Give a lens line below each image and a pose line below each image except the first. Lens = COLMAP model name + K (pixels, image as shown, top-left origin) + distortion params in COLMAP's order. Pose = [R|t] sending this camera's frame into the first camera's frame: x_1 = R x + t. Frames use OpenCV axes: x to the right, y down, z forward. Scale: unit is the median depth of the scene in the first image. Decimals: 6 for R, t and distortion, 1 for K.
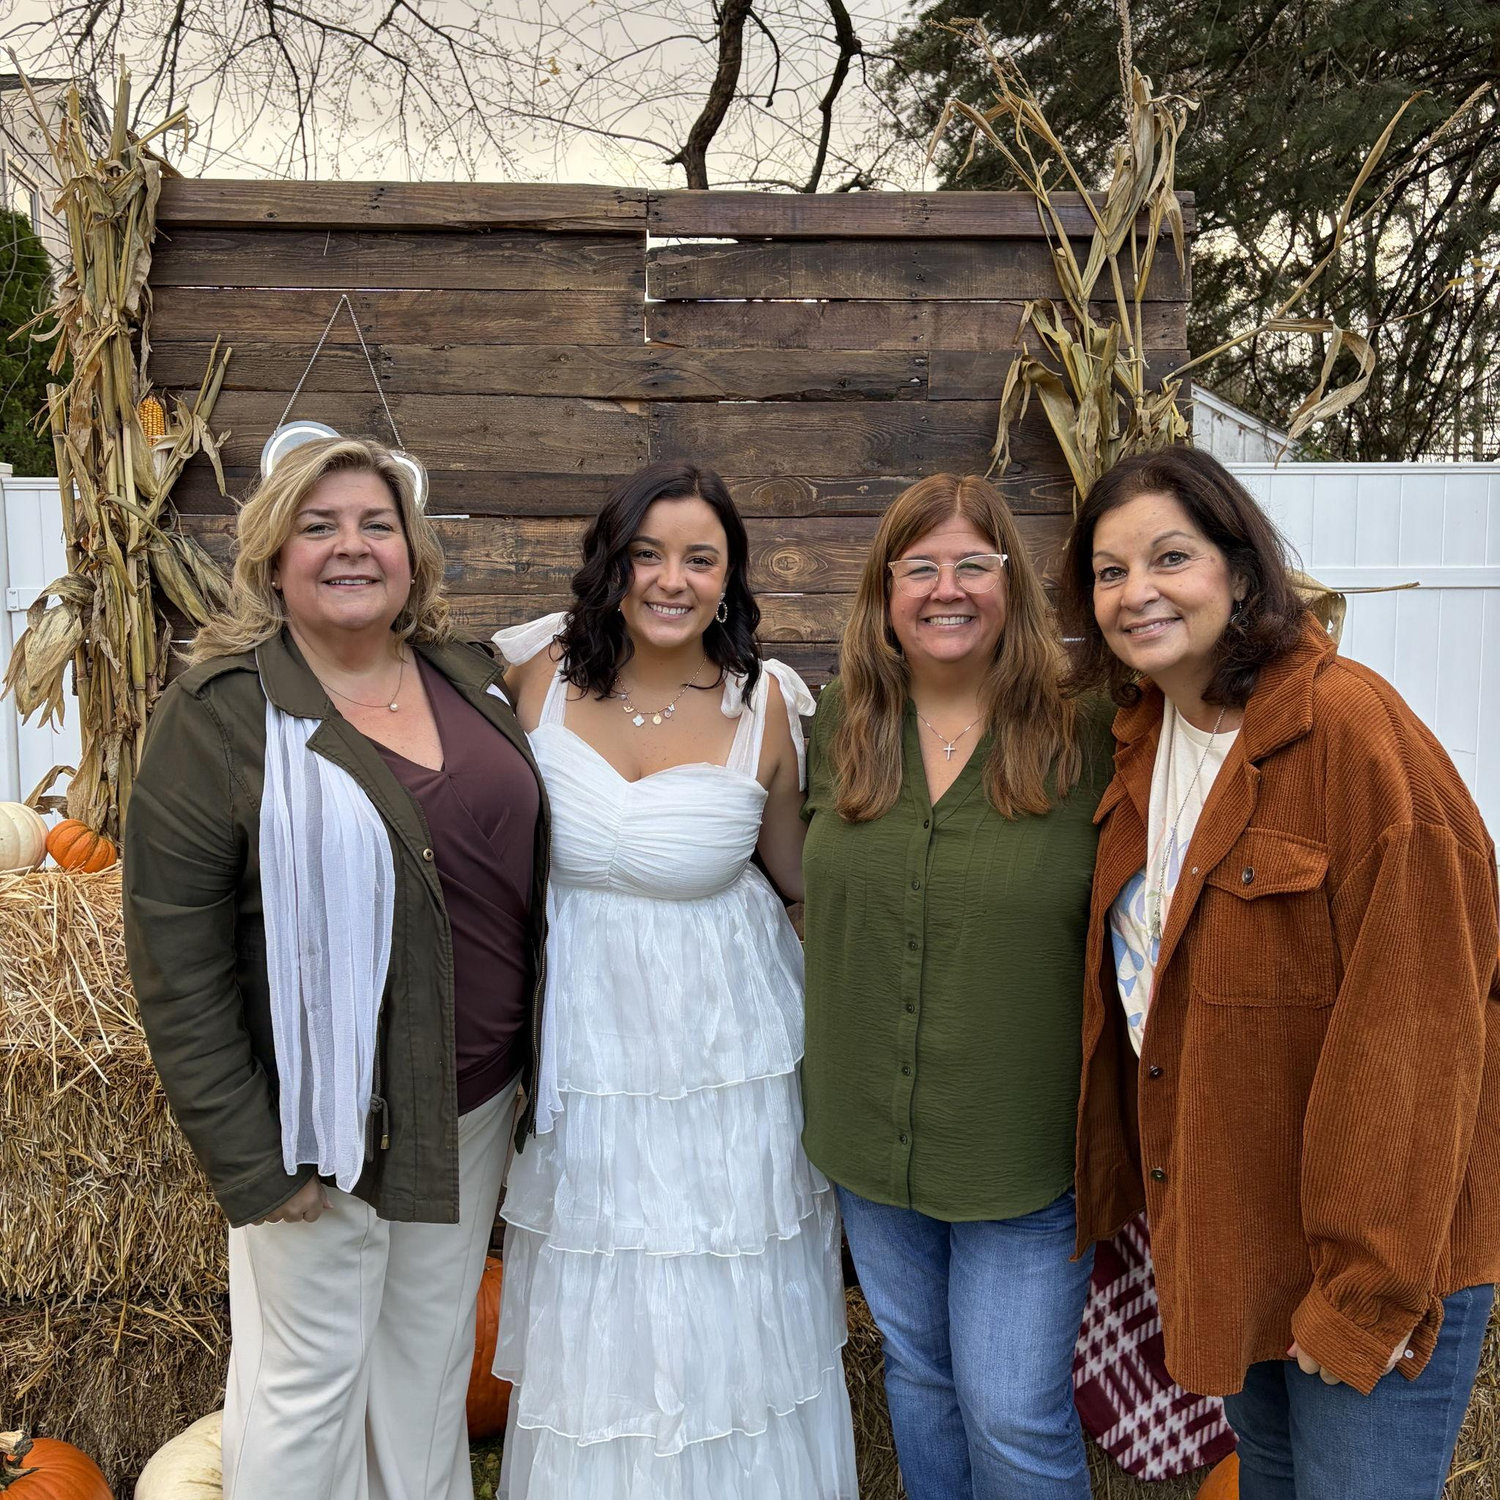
lens RADIAL K [[1487.3, 0, 750.0], [0, 1487.3, 750.0], [0, 0, 1]] dist [0.022543, 0.001549]
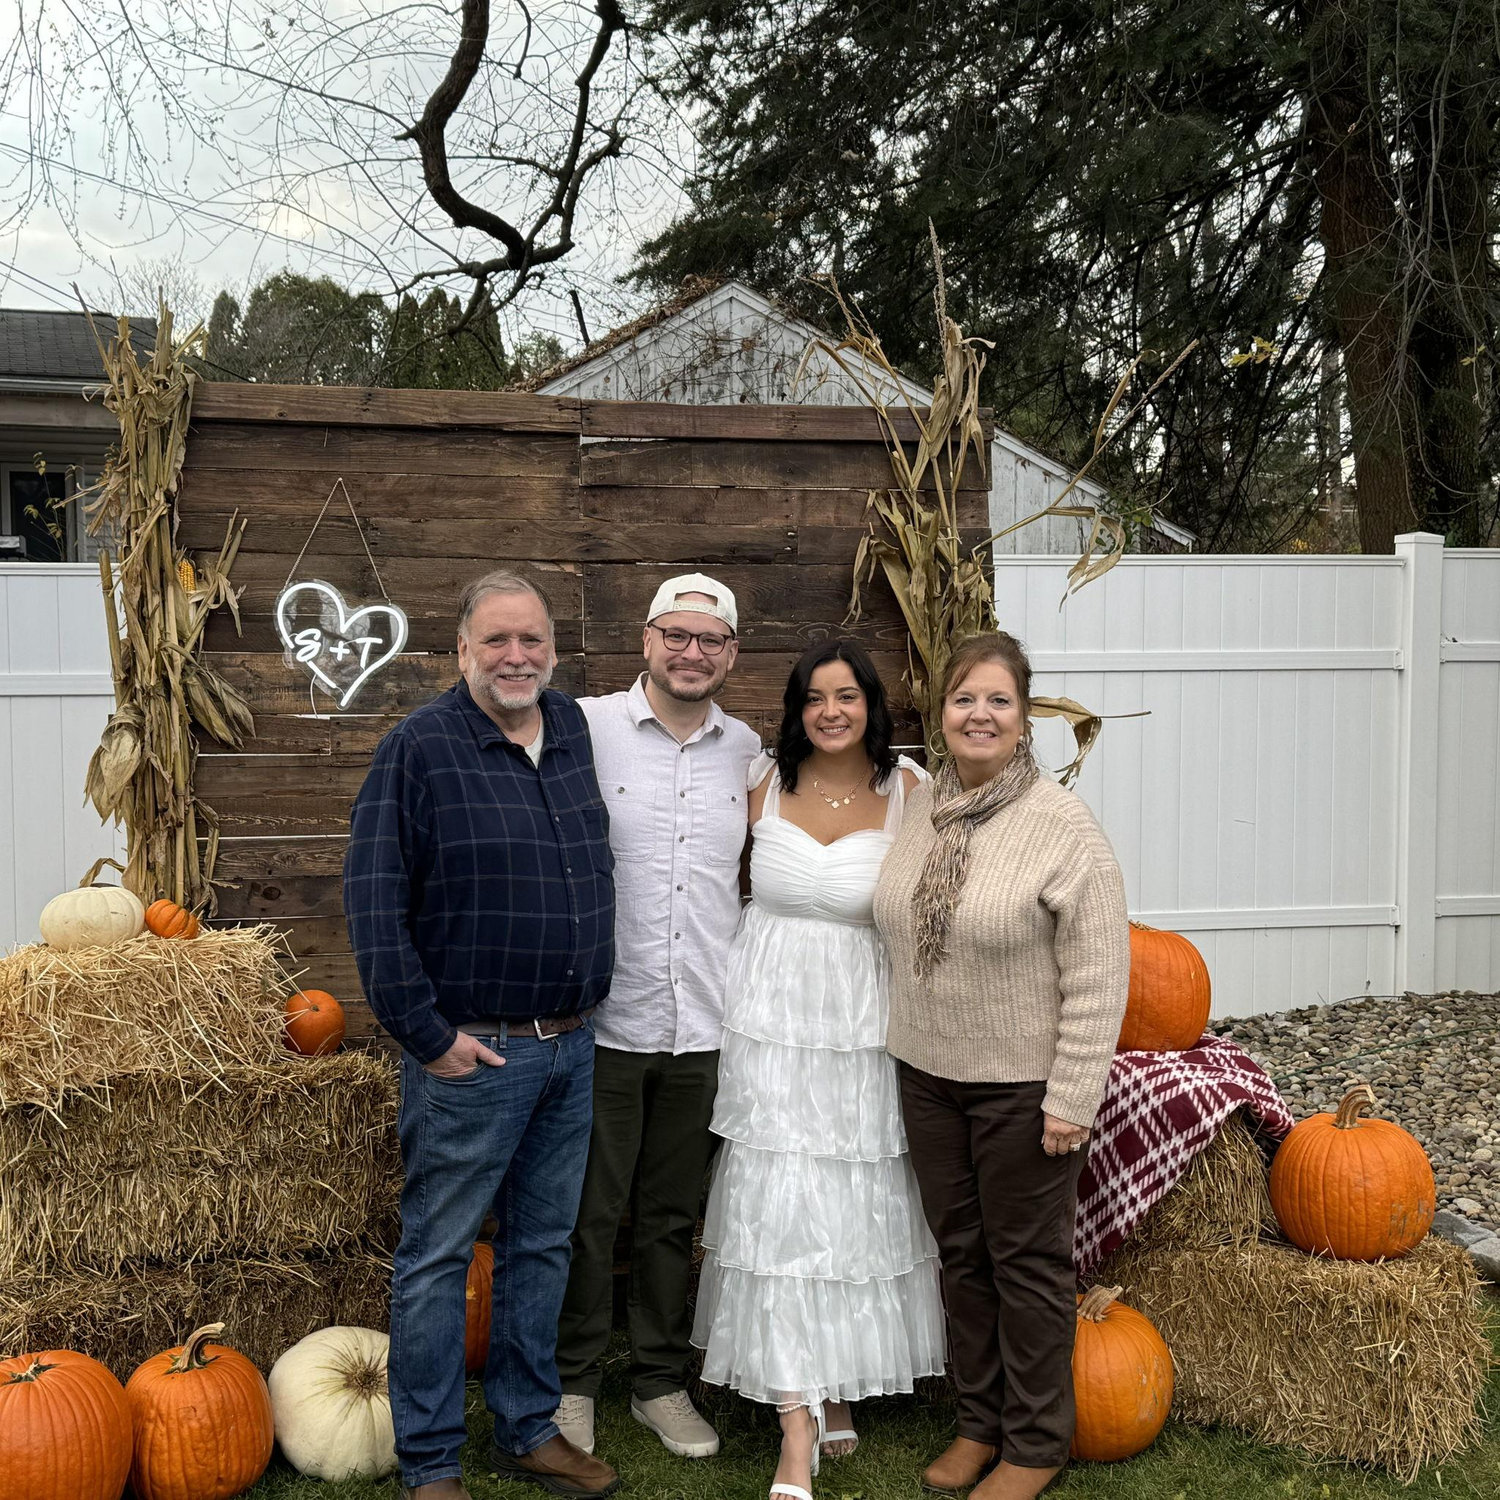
lens RADIAL K [[2153.8, 0, 750.0], [0, 2153.8, 750.0], [0, 0, 1]] dist [0.125707, -0.111258]
pose [[0.985281, -0.008137, 0.170746, -0.246263], [0.013097, 0.999524, -0.027942, -0.021294], [-0.170437, 0.029767, 0.984919, -0.848374]]
